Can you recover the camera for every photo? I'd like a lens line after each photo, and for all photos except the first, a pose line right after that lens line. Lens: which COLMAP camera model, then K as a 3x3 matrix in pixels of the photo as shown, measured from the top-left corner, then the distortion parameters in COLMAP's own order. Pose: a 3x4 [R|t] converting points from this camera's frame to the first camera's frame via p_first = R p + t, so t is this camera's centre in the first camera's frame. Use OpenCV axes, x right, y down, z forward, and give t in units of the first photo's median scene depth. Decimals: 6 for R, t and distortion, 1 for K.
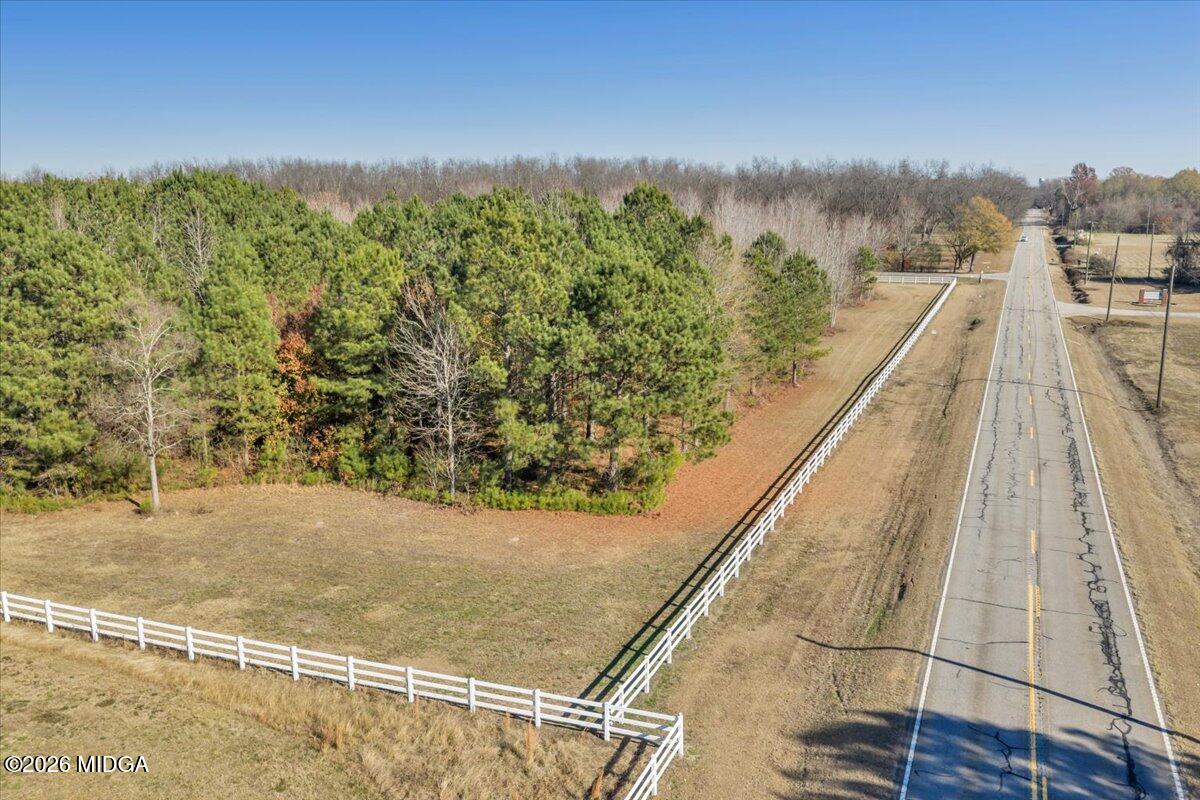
lens RADIAL K [[989.0, 0, 603.5], [0, 989.0, 395.8], [0, 0, 1]] dist [0.024012, -0.039279]
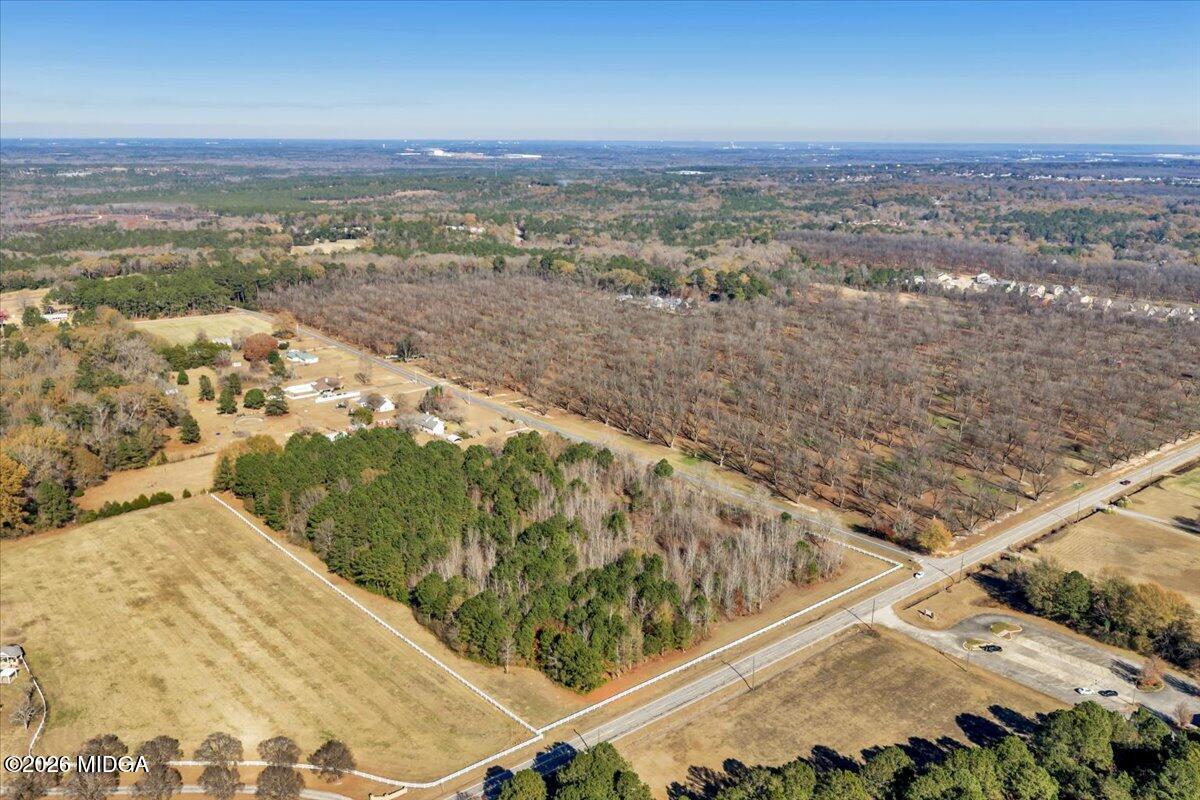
lens RADIAL K [[989.0, 0, 603.5], [0, 989.0, 395.8], [0, 0, 1]] dist [0.024012, -0.039279]
pose [[0.887203, 0.127341, -0.443459, 2.438086], [-0.099955, 0.991380, 0.084706, -2.071463], [0.450423, -0.030826, 0.892283, -3.896765]]
